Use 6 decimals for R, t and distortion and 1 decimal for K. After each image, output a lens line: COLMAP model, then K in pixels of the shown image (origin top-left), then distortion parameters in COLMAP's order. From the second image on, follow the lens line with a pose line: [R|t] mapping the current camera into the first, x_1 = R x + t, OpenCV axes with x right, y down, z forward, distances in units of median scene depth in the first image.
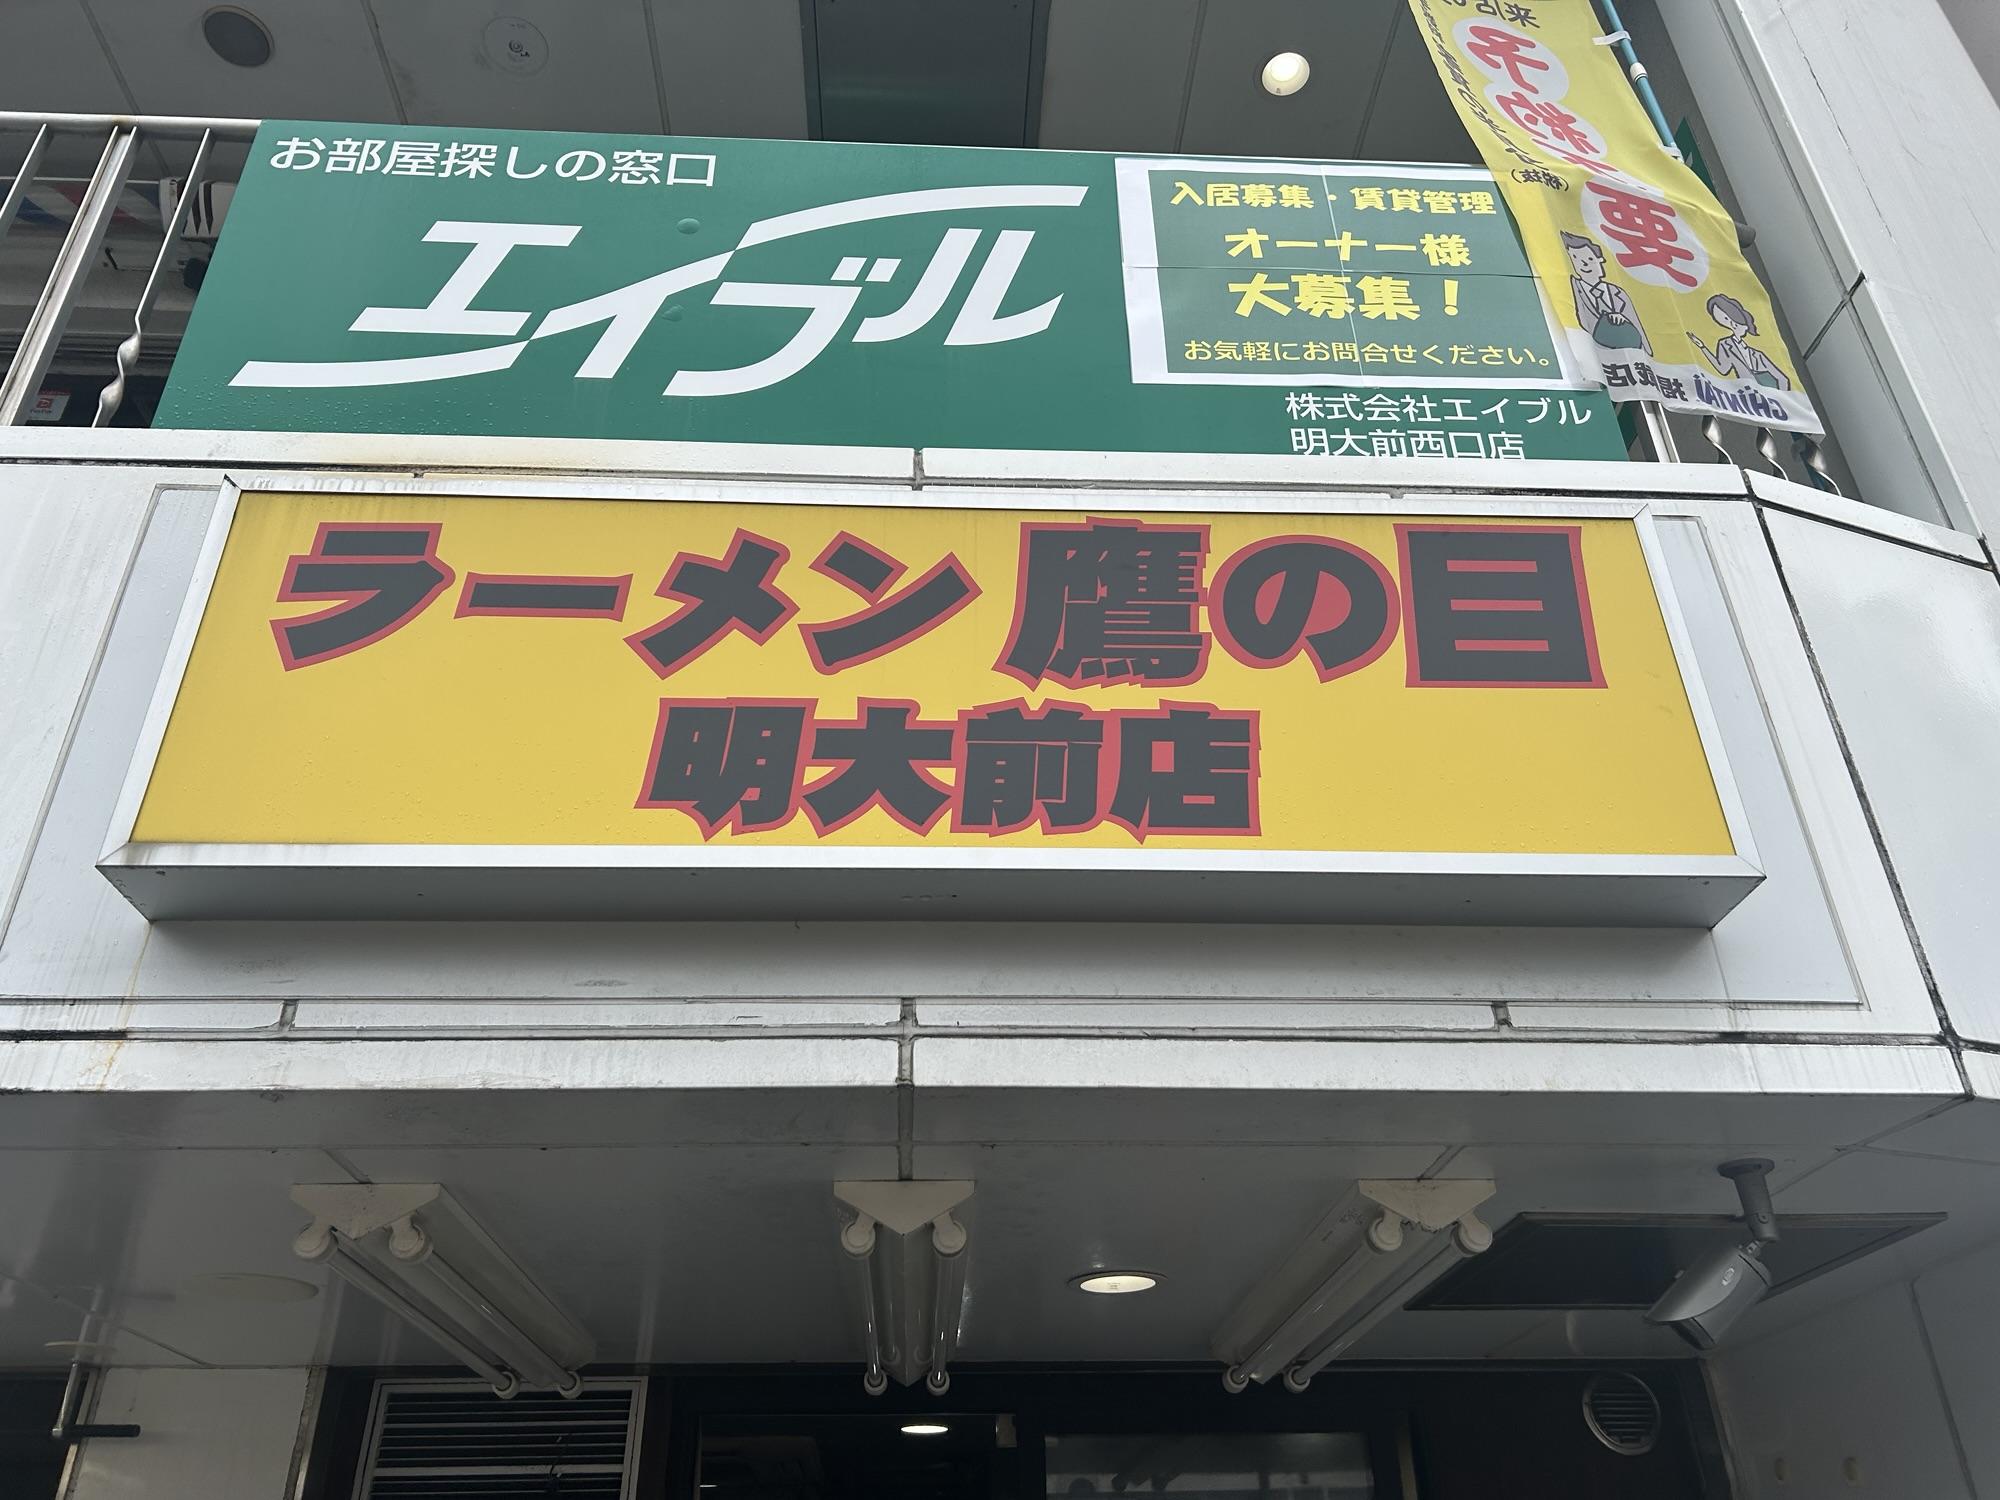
lens RADIAL K [[1519.8, 0, 995.2], [0, 1519.8, 706.8], [0, 0, 1]] dist [0.019088, -0.053114]
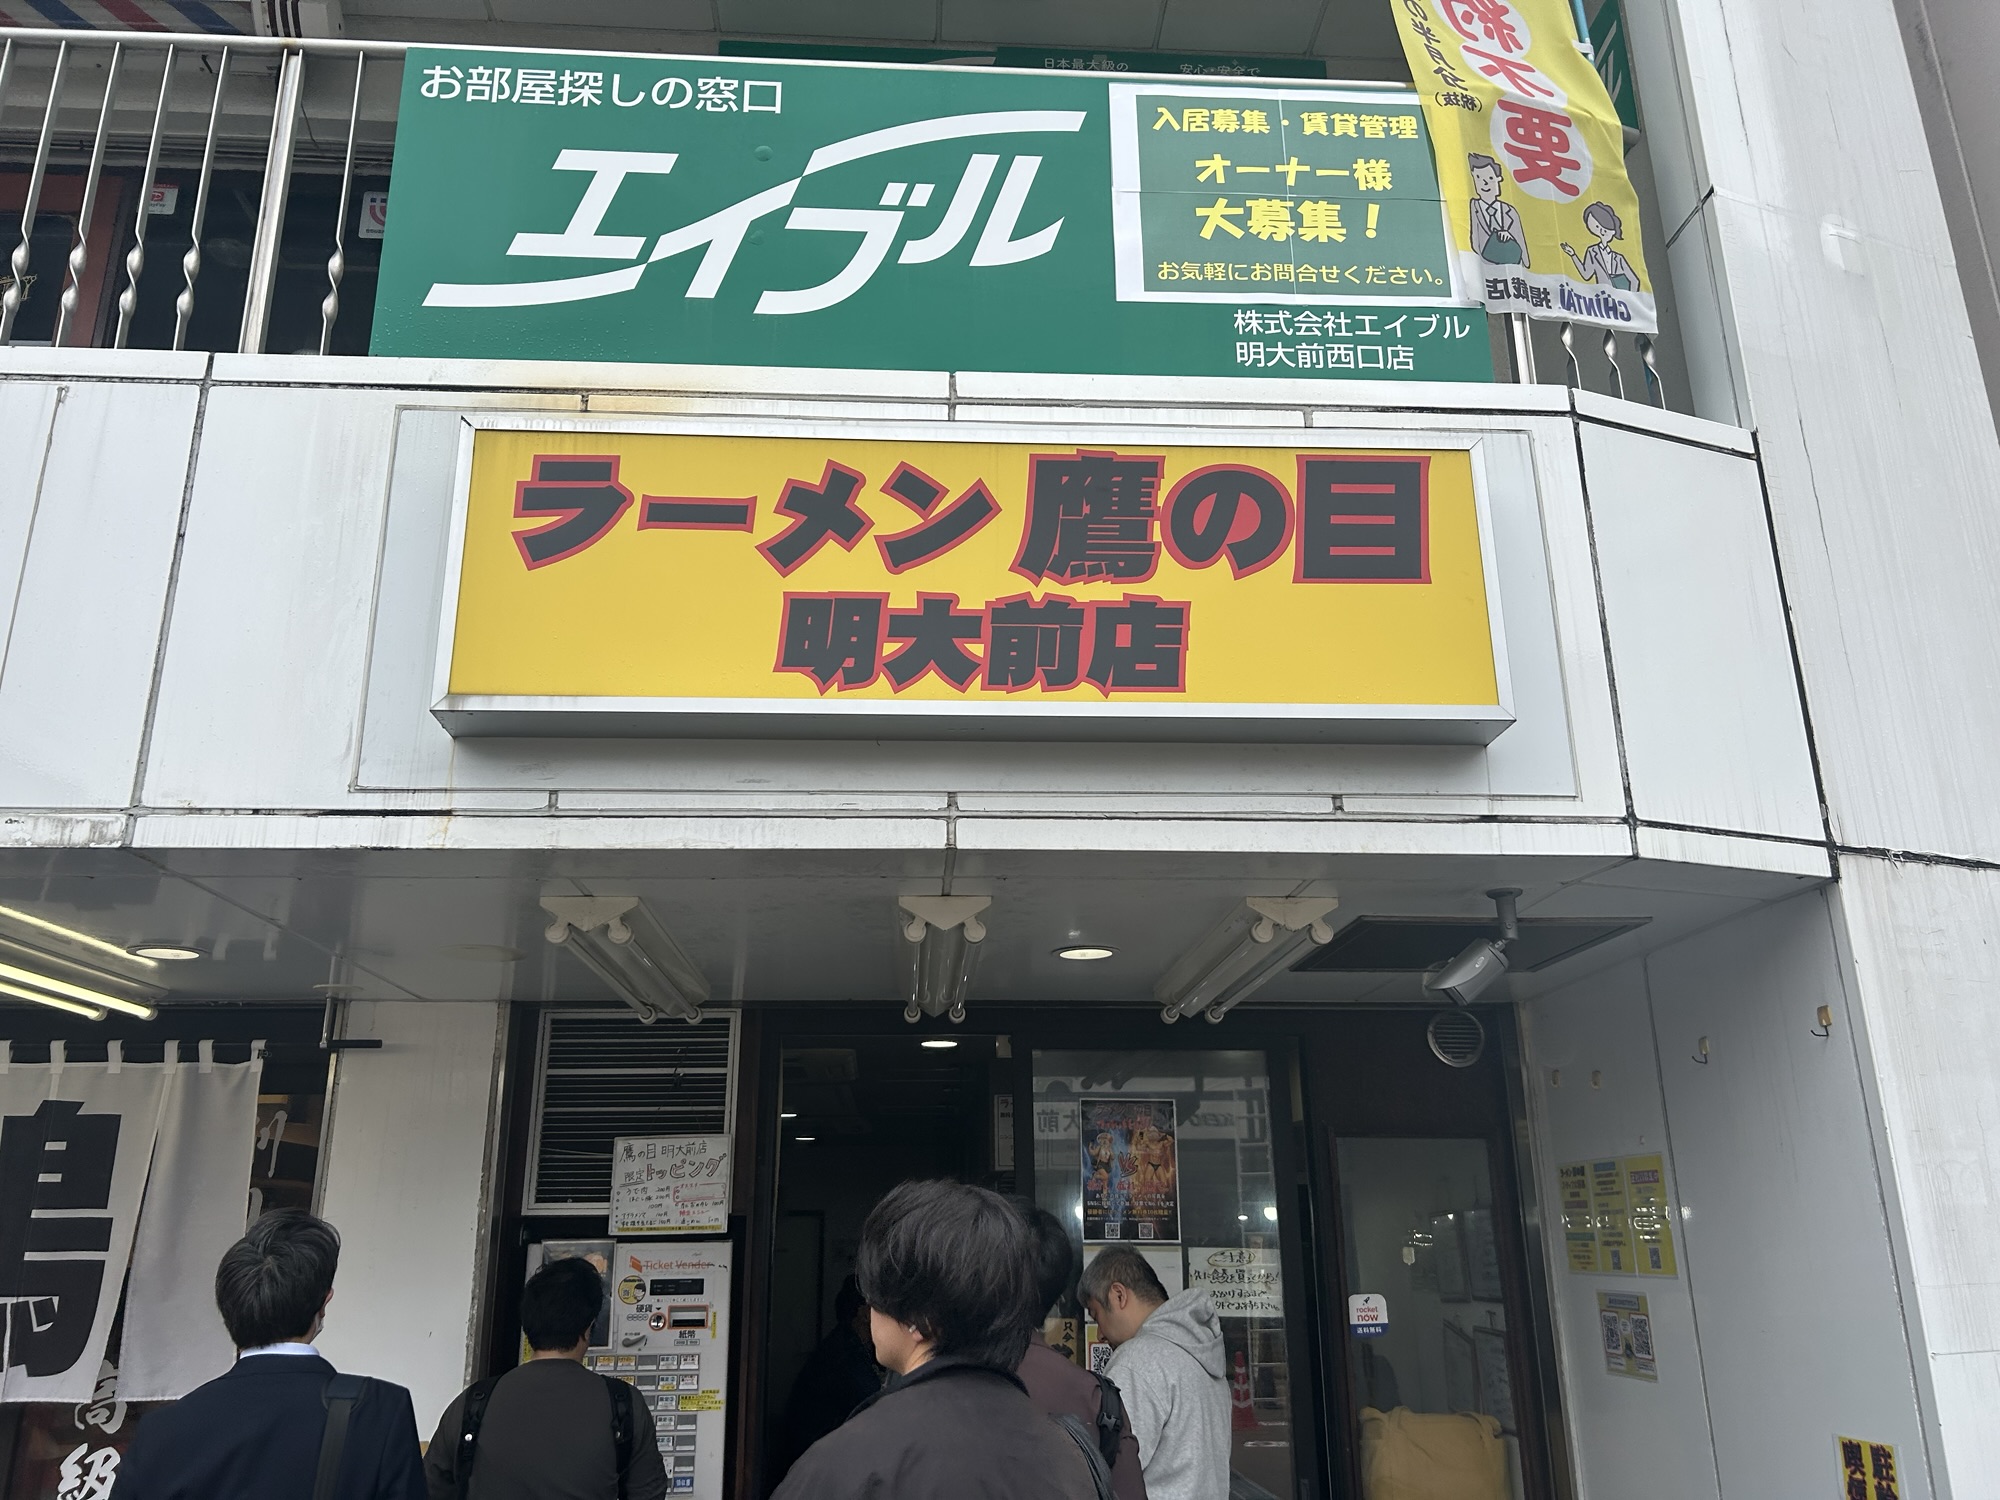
lens RADIAL K [[1525.7, 0, 1000.0], [0, 1525.7, 750.0], [0, 0, 1]] dist [-0.043319, -0.005669]
pose [[0.999871, 0.010660, 0.012055, -0.019966], [-0.013353, 0.967668, 0.251876, -0.172444], [-0.008980, -0.252004, 0.967685, -0.347439]]
